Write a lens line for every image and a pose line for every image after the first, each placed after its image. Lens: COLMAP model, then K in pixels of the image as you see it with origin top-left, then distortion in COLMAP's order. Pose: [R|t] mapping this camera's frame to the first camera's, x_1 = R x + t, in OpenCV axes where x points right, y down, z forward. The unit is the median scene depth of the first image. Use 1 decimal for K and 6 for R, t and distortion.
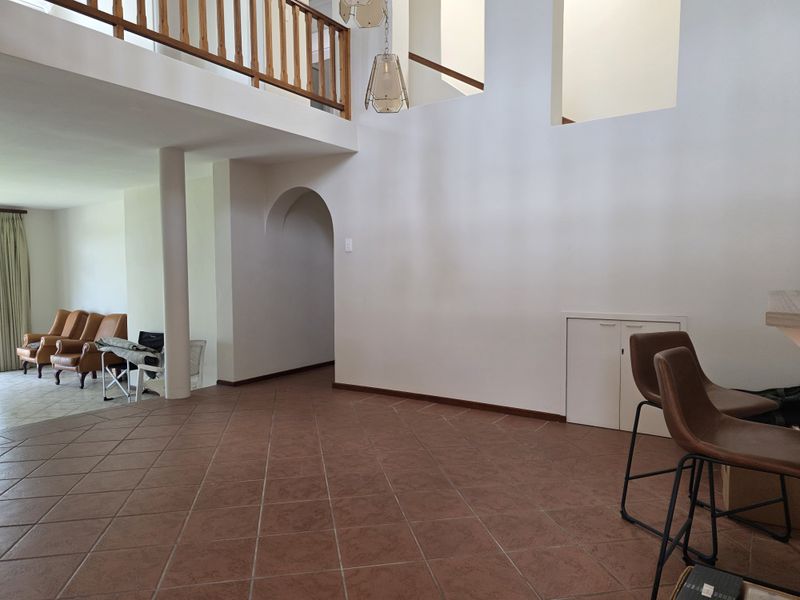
lens RADIAL K [[541.1, 0, 396.3], [0, 541.1, 304.5], [0, 0, 1]] dist [0.056939, -0.050349]
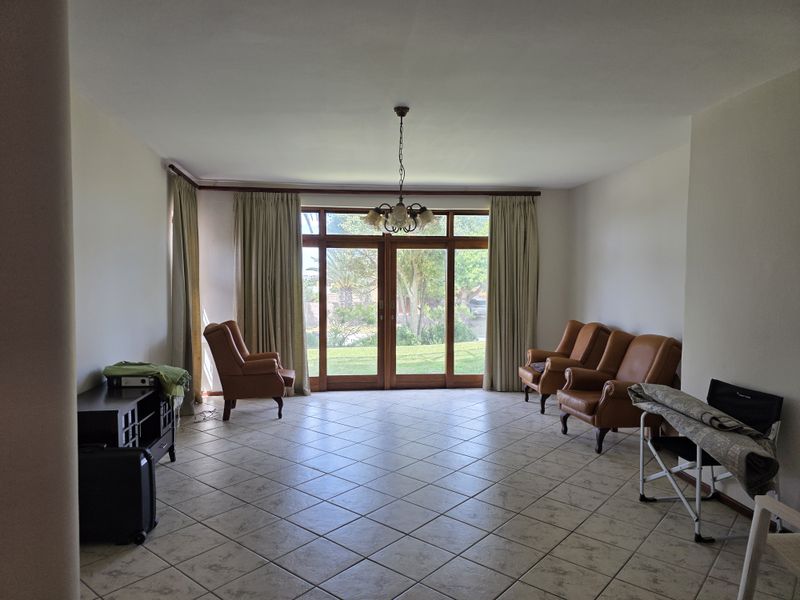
lens RADIAL K [[541.1, 0, 396.3], [0, 541.1, 304.5], [0, 0, 1]] dist [0.056939, -0.050349]
pose [[0.660285, 0.045305, -0.749647, -0.243606], [-0.050625, 0.998593, 0.015759, -0.012538], [0.749307, 0.027546, 0.661650, 0.375012]]
